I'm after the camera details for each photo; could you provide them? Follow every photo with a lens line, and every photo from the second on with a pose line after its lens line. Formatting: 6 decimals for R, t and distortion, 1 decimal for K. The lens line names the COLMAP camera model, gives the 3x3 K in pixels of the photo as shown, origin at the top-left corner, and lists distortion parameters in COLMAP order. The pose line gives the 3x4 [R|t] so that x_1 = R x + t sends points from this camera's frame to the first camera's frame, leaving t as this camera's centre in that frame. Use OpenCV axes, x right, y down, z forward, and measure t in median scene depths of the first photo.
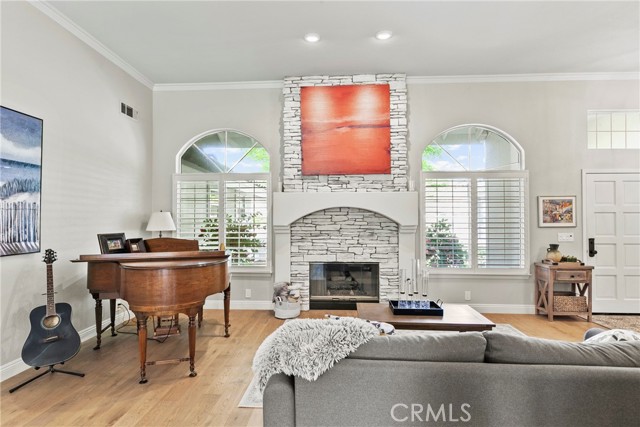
lens RADIAL K [[325.5, 0, 319.3], [0, 325.5, 220.6], [0, 0, 1]] dist [-0.000890, 0.000179]
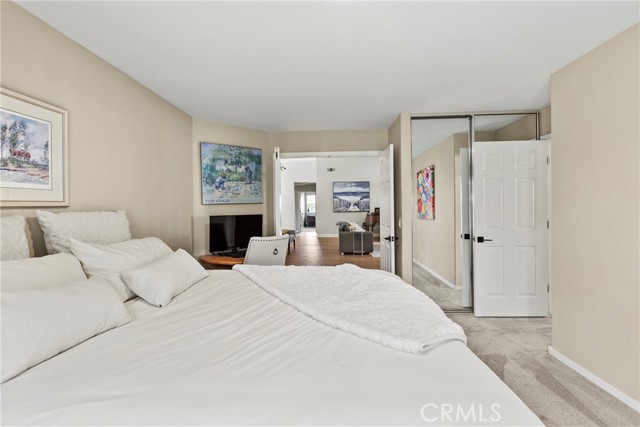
lens RADIAL K [[298.1, 0, 321.2], [0, 298.1, 204.9], [0, 0, 1]] dist [0.000146, 0.000054]
pose [[0.032090, -0.004242, -0.999476, 2.125565], [0.014293, 0.999891, -0.003785, 0.008442], [0.999383, -0.014164, 0.032147, 0.140237]]
